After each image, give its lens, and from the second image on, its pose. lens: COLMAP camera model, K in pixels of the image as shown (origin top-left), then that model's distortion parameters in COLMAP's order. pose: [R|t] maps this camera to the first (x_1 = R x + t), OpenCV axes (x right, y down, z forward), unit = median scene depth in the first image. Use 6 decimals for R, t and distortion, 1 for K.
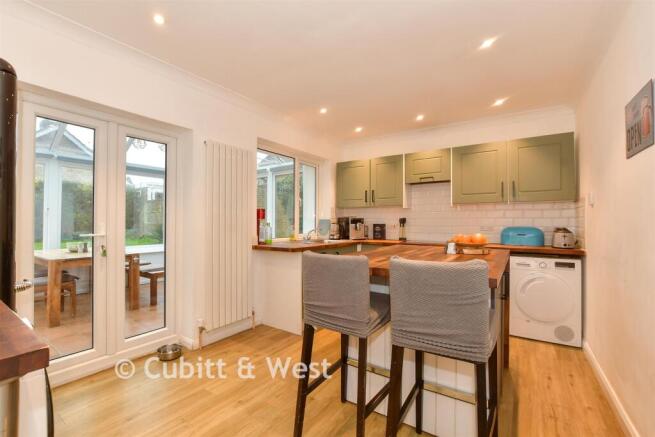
lens RADIAL K [[293.3, 0, 329.0], [0, 293.3, 220.6], [0, 0, 1]] dist [-0.001441, 0.000082]
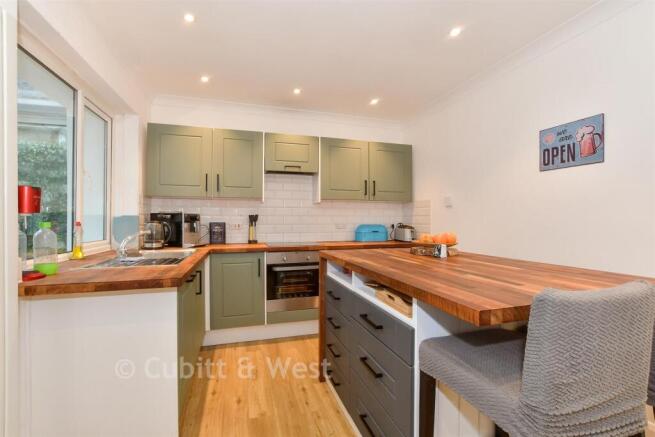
lens RADIAL K [[293.3, 0, 327.2], [0, 293.3, 217.7], [0, 0, 1]] dist [-0.001441, 0.000082]
pose [[0.642026, 0.003211, 0.766676, -0.231589], [-0.003540, 0.999993, -0.001223, -0.000948], [-0.766674, -0.001928, 0.642033, 0.372958]]
